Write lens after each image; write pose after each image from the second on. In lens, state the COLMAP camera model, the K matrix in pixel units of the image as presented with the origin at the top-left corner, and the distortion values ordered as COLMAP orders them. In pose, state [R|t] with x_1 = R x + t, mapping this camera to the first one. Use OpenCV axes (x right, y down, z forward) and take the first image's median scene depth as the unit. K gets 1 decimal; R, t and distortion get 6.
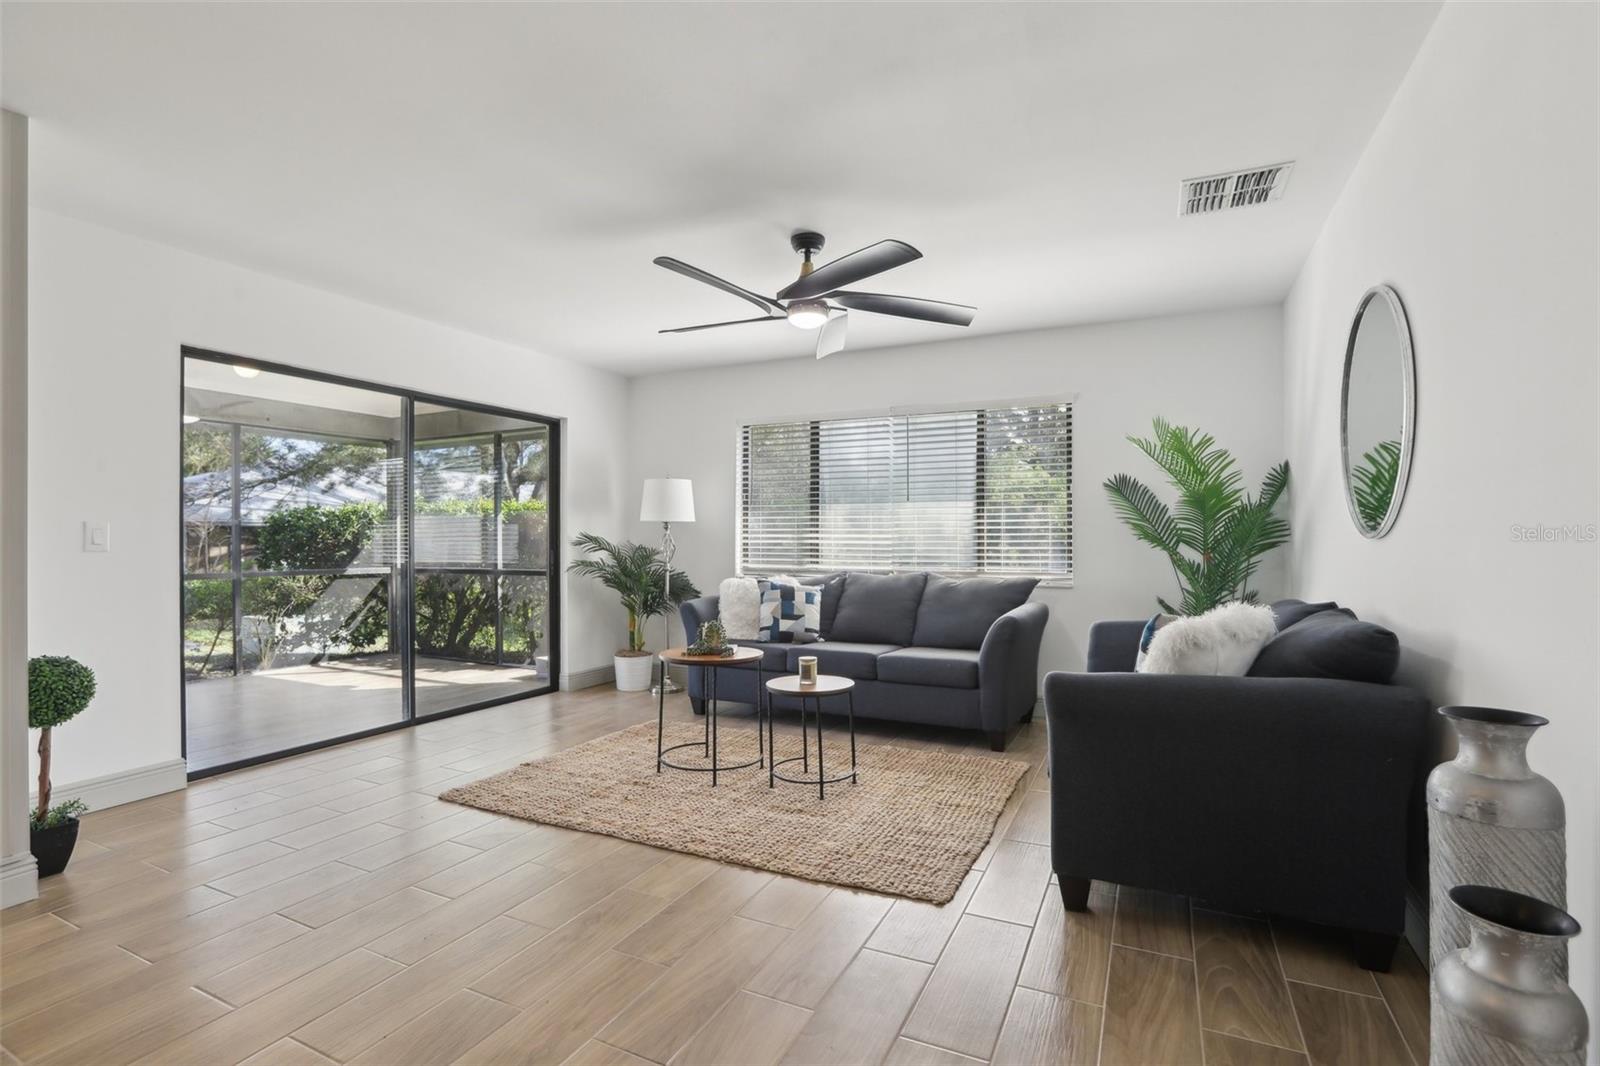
lens RADIAL K [[742.3, 0, 799.3], [0, 742.3, 538.2], [0, 0, 1]] dist [-0.014911, 0.001516]
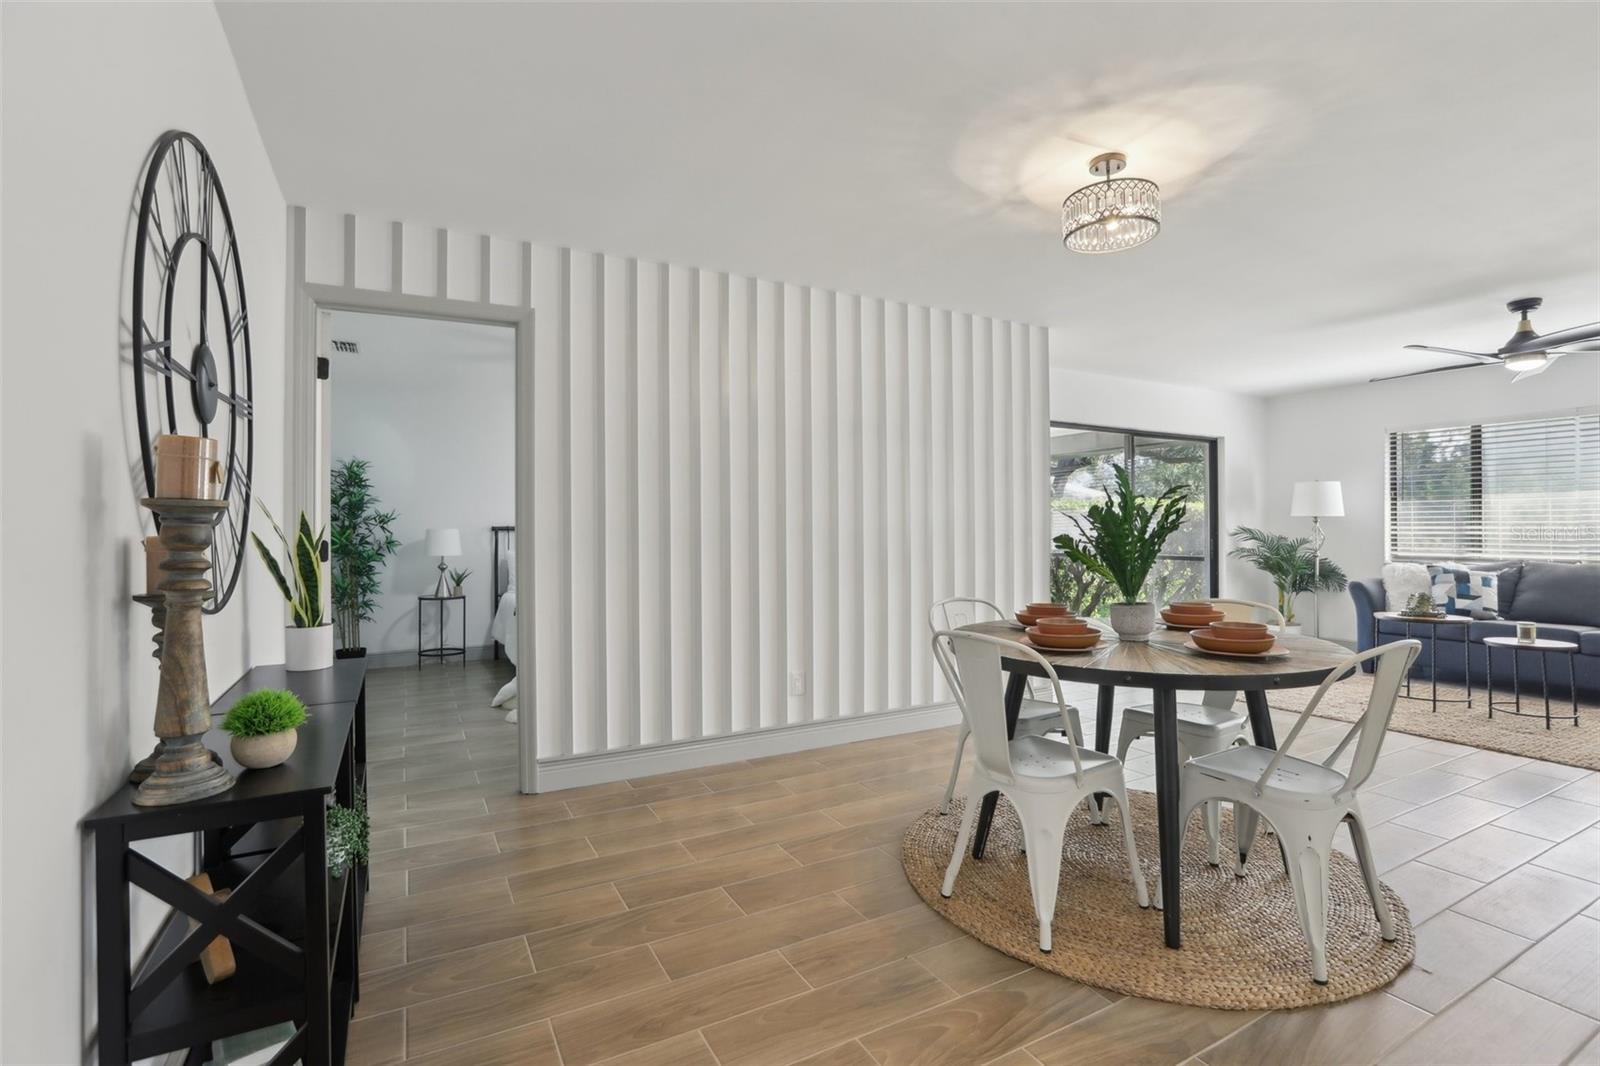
lens RADIAL K [[742.3, 0, 801.7], [0, 742.3, 525.5], [0, 0, 1]] dist [-0.014911, 0.001516]
pose [[0.822795, -0.003416, -0.568328, -0.197802], [0.002515, 0.999994, -0.002370, -0.007010], [0.568333, 0.000520, 0.822799, -0.508609]]
